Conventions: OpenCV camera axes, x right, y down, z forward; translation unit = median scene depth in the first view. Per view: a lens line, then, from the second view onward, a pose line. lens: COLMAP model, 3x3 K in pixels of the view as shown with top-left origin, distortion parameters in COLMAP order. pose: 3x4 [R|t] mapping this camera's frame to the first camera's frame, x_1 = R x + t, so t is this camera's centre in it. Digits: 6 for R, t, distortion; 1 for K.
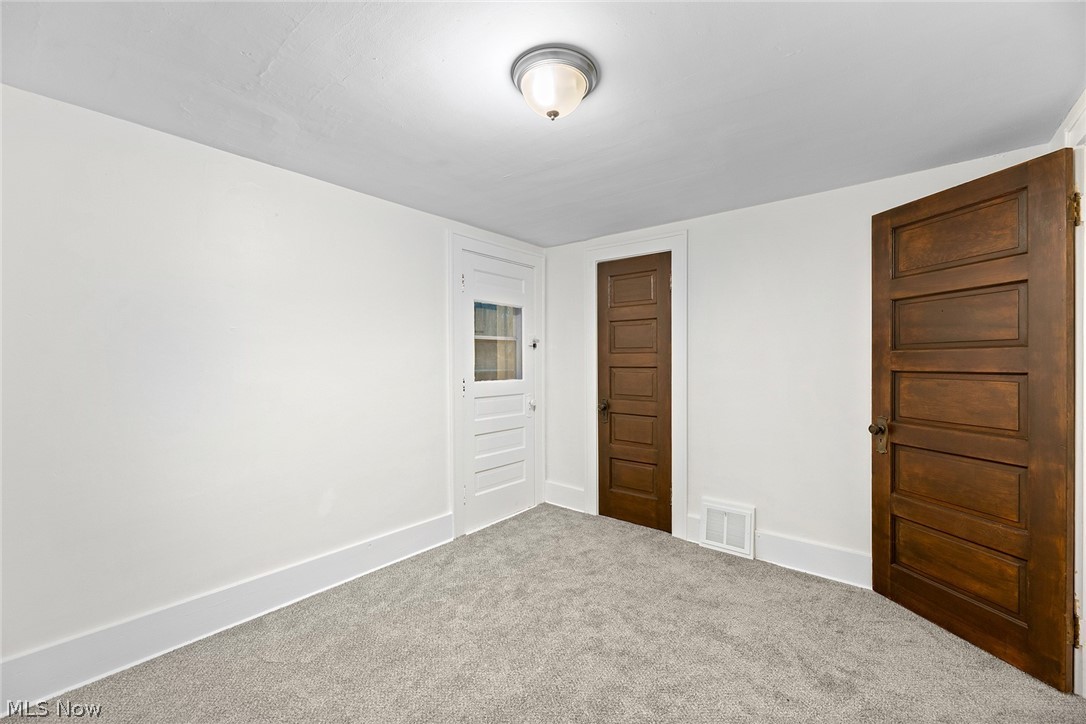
lens RADIAL K [[440.4, 0, 548.9], [0, 440.4, 369.6], [0, 0, 1]] dist [-0.000315, -0.000165]
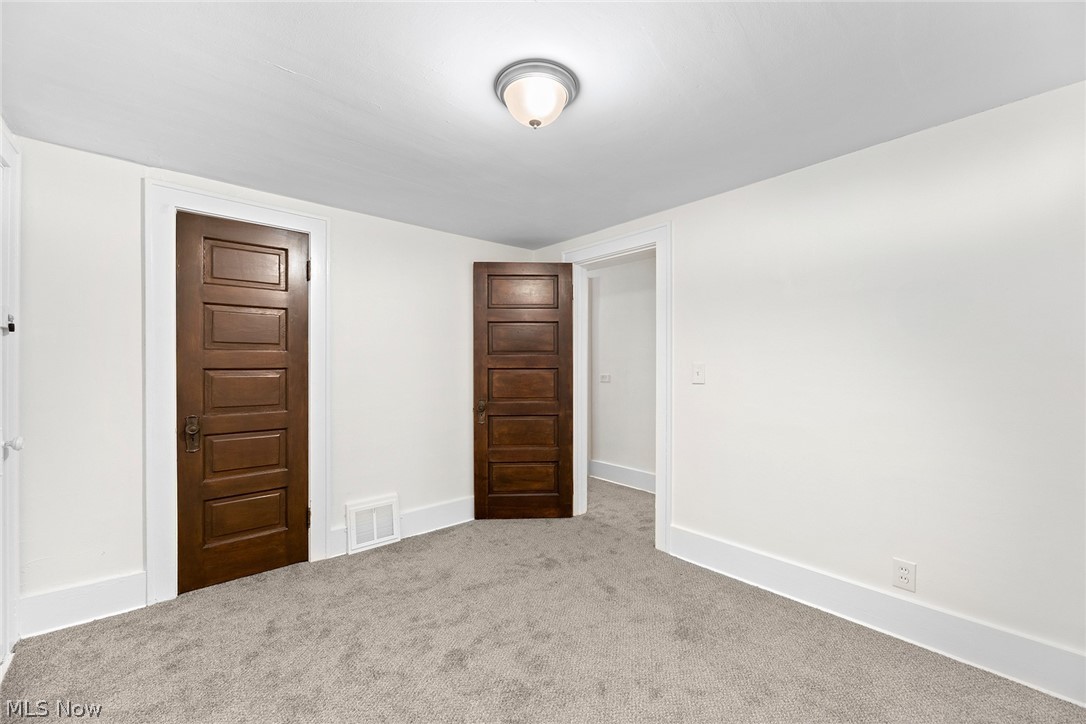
lens RADIAL K [[440.4, 0, 549.2], [0, 440.4, 365.8], [0, 0, 1]] dist [-0.000315, -0.000165]
pose [[0.165668, -0.006997, 0.986157, -0.670793], [0.015053, 0.999876, 0.004565, -0.008864], [-0.986067, 0.014088, 0.165753, 0.523501]]
